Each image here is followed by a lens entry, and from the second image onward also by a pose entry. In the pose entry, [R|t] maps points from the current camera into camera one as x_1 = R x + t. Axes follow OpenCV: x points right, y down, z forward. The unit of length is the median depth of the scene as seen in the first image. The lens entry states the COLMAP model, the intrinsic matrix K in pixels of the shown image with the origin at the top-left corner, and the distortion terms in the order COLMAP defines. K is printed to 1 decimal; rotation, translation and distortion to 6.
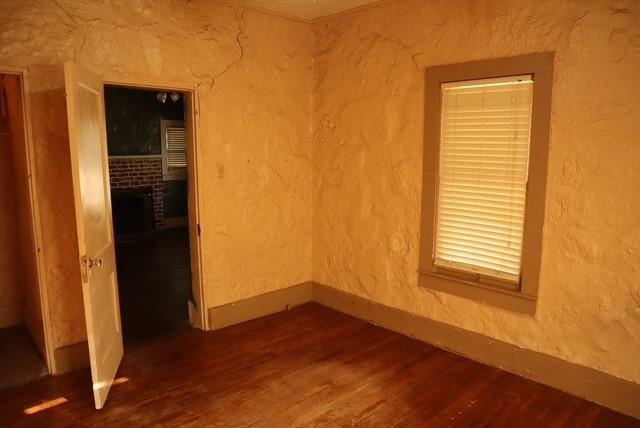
lens RADIAL K [[451.9, 0, 319.6], [0, 451.9, 215.2], [0, 0, 1]] dist [-0.084963, 0.045628]
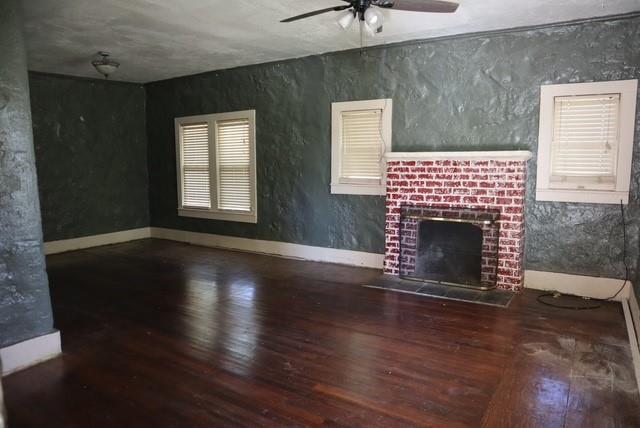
lens RADIAL K [[451.9, 0, 319.9], [0, 451.9, 213.0], [0, 0, 1]] dist [-0.084963, 0.045628]
pose [[0.216497, 0.126106, -0.968105, 0.114007], [-0.128779, 0.986646, 0.099723, -0.086336], [0.967753, 0.103082, 0.229846, 0.667597]]
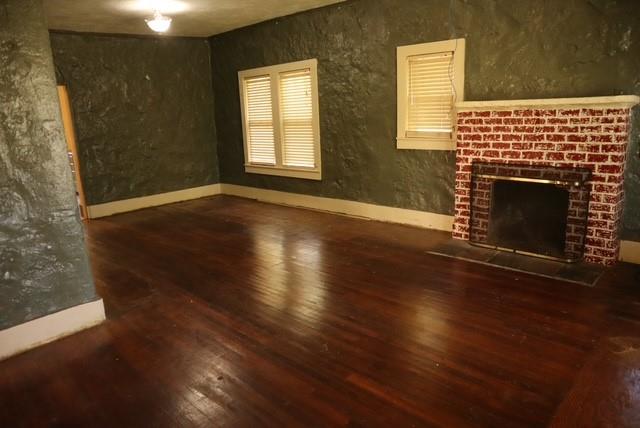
lens RADIAL K [[451.9, 0, 317.4], [0, 451.9, 212.3], [0, 0, 1]] dist [-0.084963, 0.045628]
pose [[0.027041, 0.233759, -0.971918, 0.070506], [-0.094090, 0.968553, 0.230332, -0.098348], [0.995196, 0.085219, 0.048185, 0.710416]]
